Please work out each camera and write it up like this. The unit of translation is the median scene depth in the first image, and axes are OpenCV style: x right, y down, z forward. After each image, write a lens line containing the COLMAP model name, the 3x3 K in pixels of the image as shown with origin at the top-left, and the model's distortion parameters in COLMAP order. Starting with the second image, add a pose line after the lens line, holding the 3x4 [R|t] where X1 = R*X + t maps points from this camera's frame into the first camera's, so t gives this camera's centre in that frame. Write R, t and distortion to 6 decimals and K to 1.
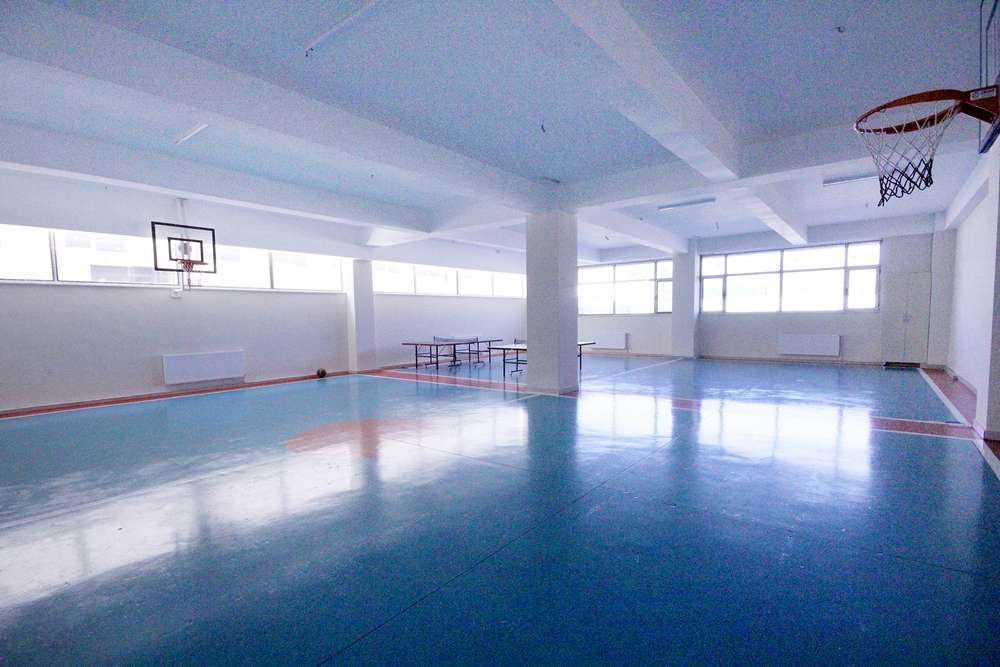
lens RADIAL K [[473.1, 0, 500.3], [0, 473.1, 339.1], [0, 0, 1]] dist [-0.004473, -0.001480]
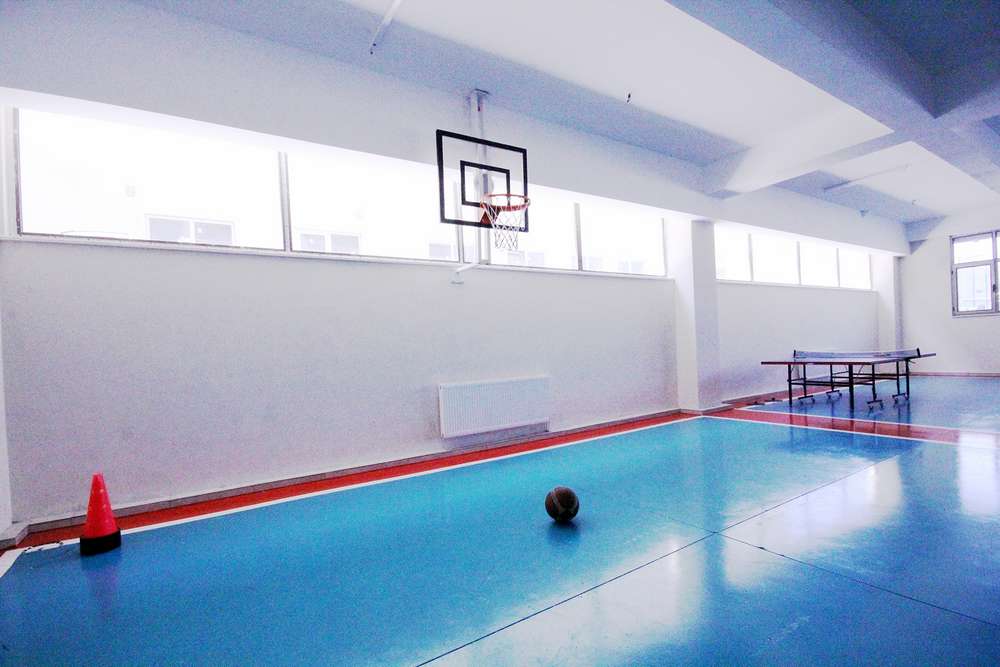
lens RADIAL K [[473.1, 0, 499.5], [0, 473.1, 337.2], [0, 0, 1]] dist [-0.004473, -0.001480]
pose [[0.950423, -0.035024, -0.308982, -0.417440], [0.017165, 0.998031, -0.060330, 0.010892], [0.310487, 0.052036, 0.949152, 0.429353]]
